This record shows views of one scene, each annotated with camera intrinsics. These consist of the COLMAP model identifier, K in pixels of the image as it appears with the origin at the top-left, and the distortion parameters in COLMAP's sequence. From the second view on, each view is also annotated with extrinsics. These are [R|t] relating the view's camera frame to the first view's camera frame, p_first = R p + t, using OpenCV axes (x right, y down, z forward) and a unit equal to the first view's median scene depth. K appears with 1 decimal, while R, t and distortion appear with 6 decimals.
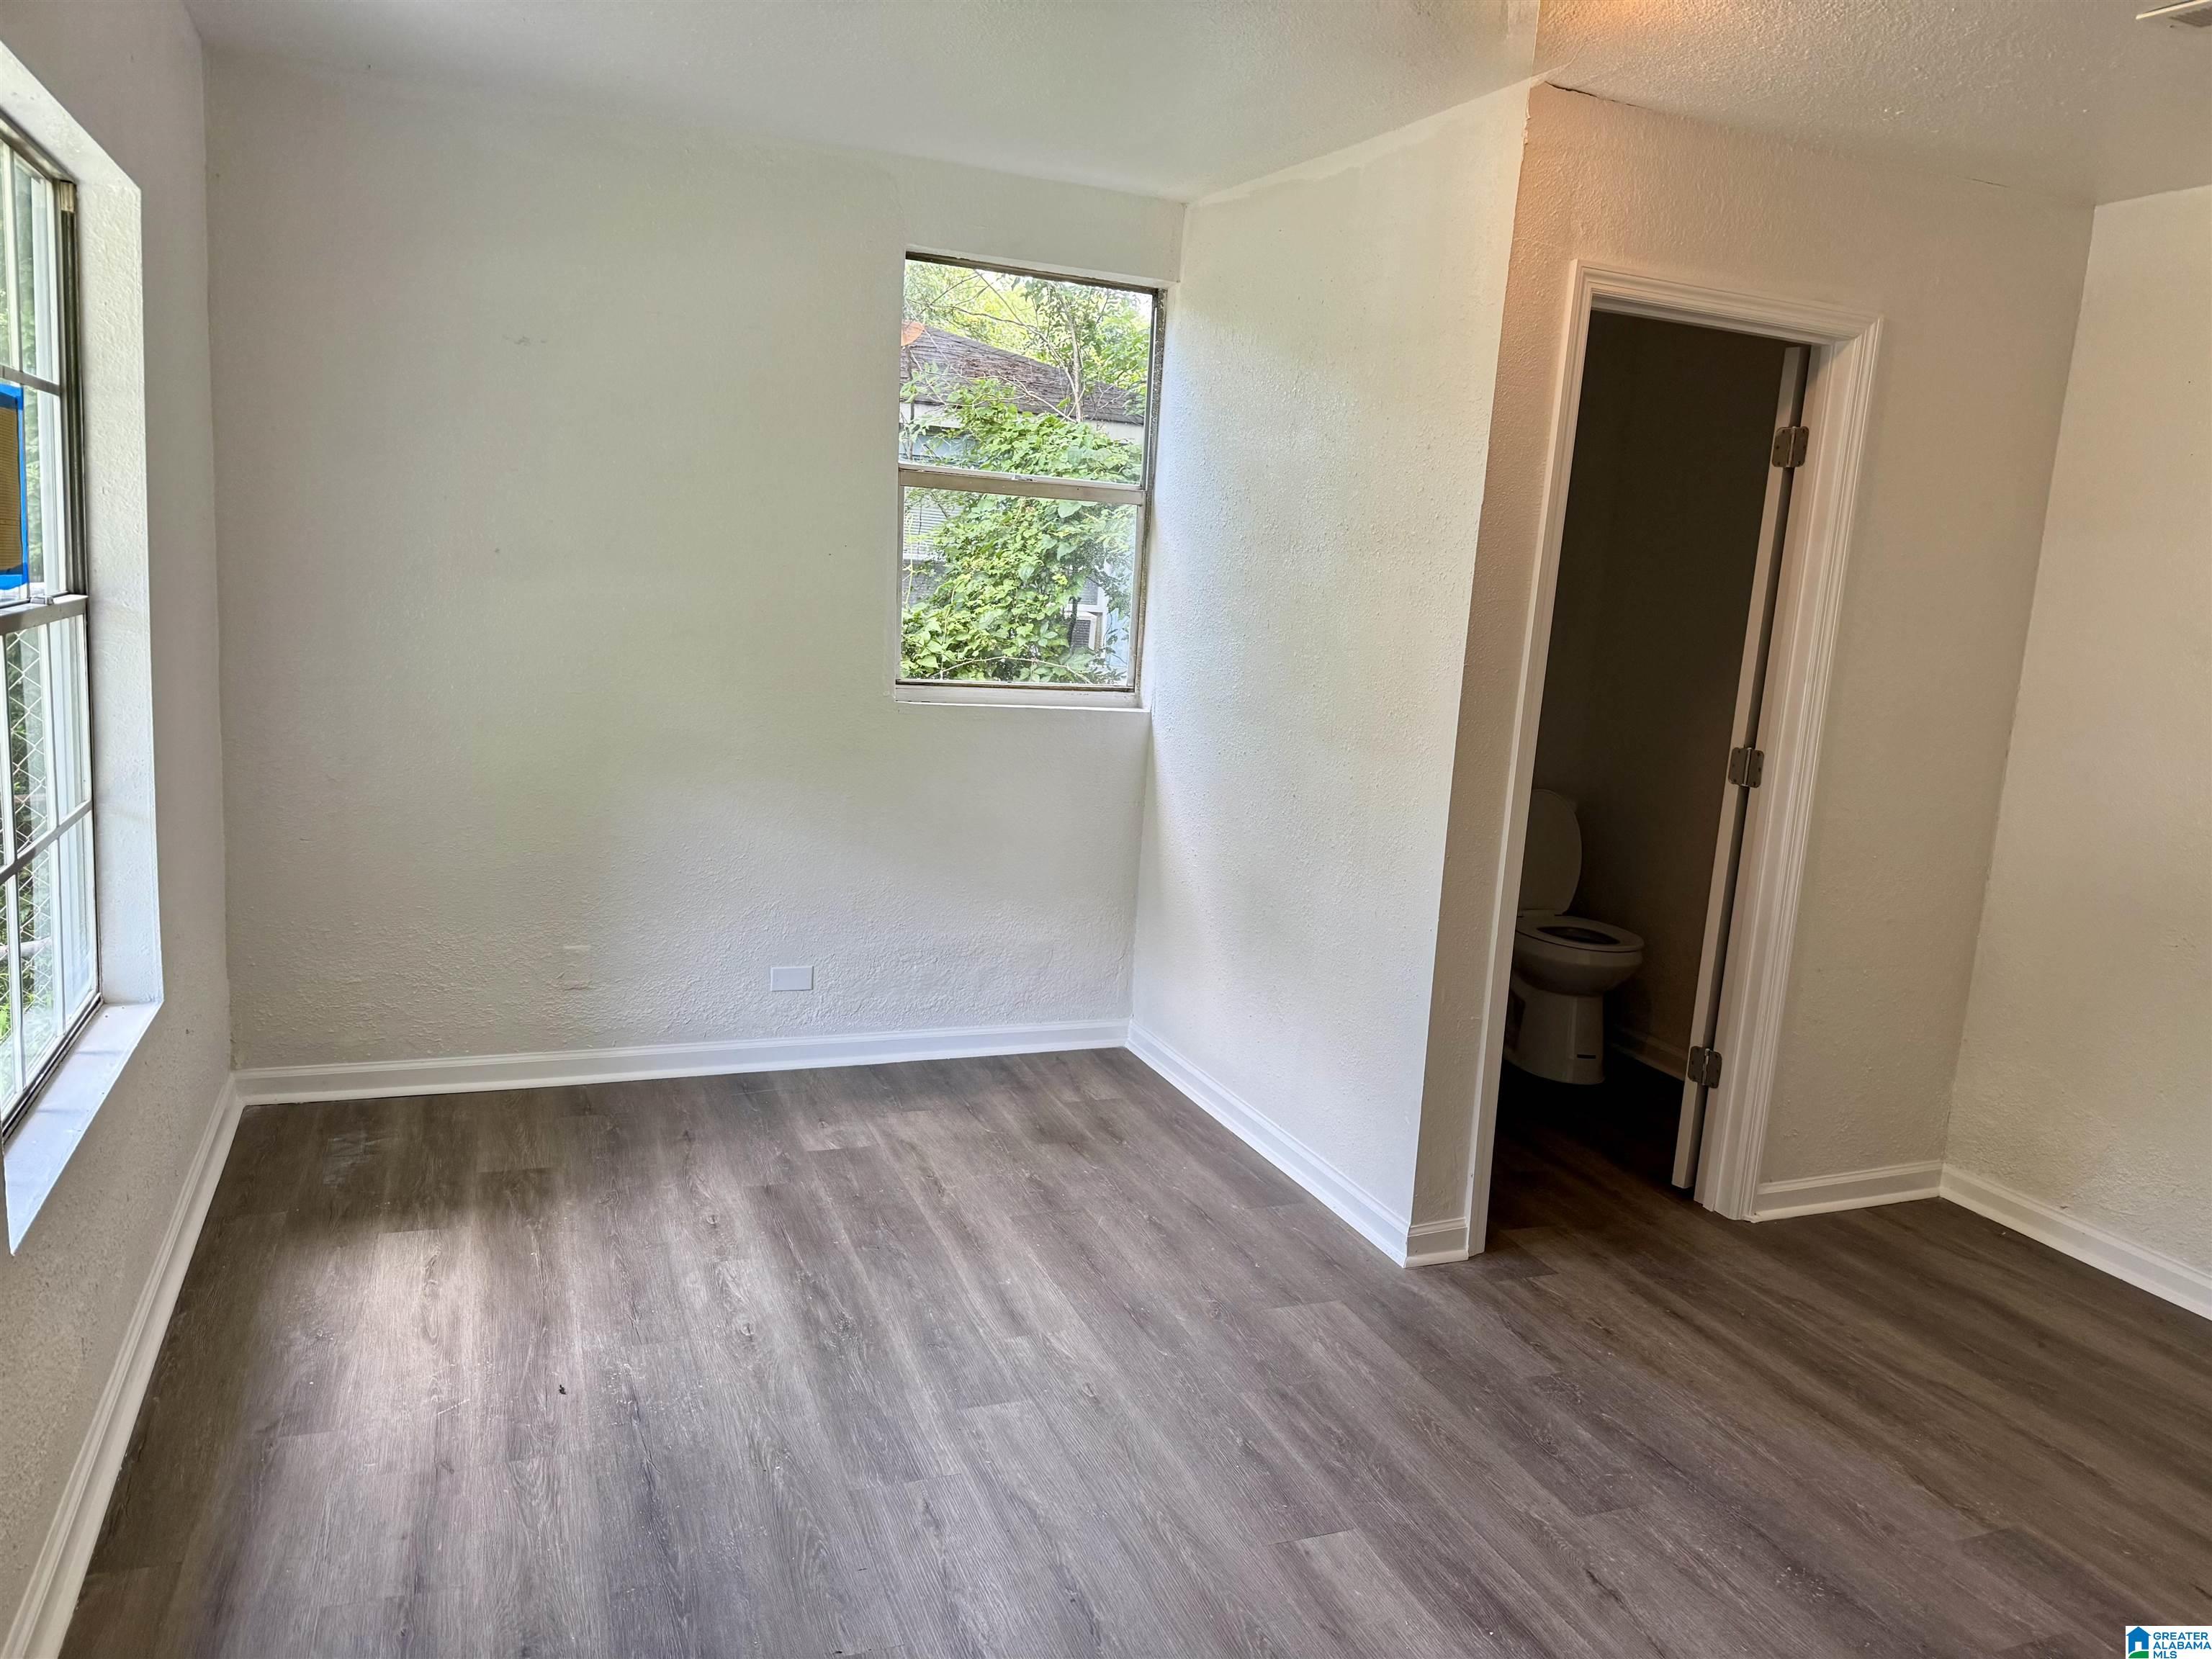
lens RADIAL K [[1584.3, 0, 1105.8], [0, 1584.3, 829.0], [0, 0, 1]] dist [0.041918, -0.077813]
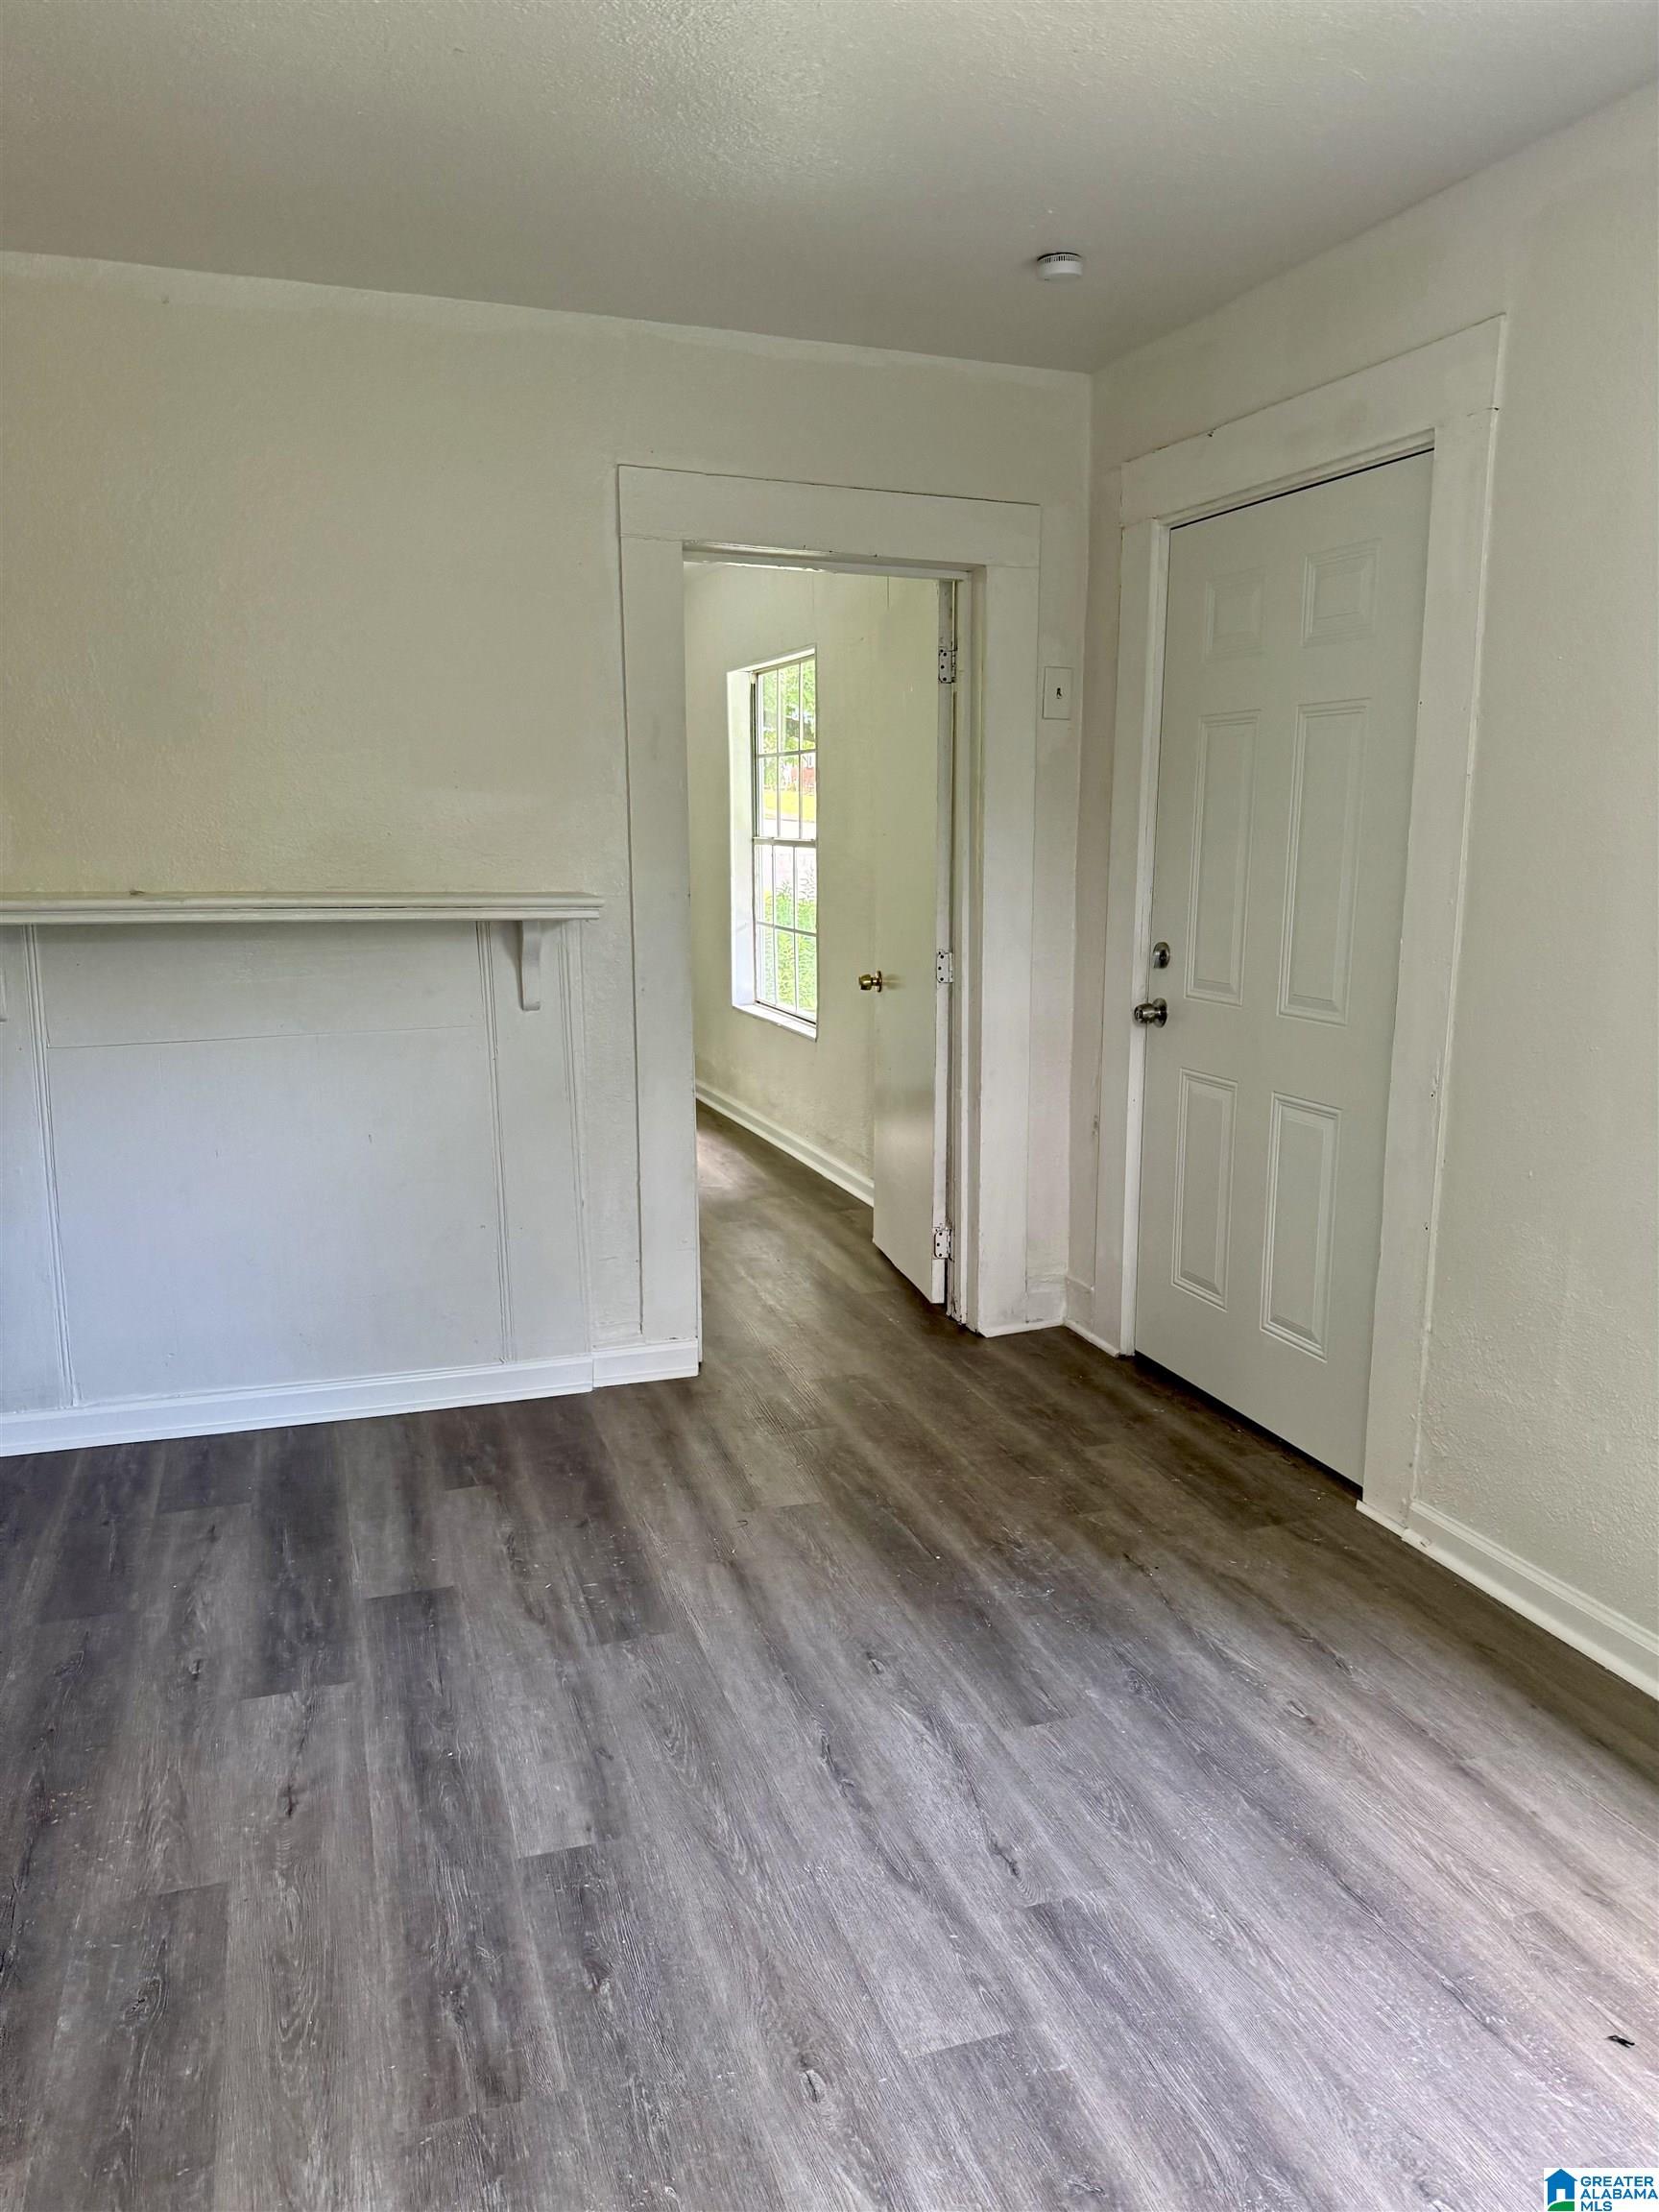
lens RADIAL K [[1584.3, 0, 830.5], [0, 1584.3, 1107.5], [0, 0, 1]] dist [0.041918, -0.077813]
pose [[-0.997078, -0.070822, 0.028619, -0.008890], [-0.057127, 0.940093, 0.336097, -0.245400], [-0.050708, 0.333480, -0.941393, 1.674343]]
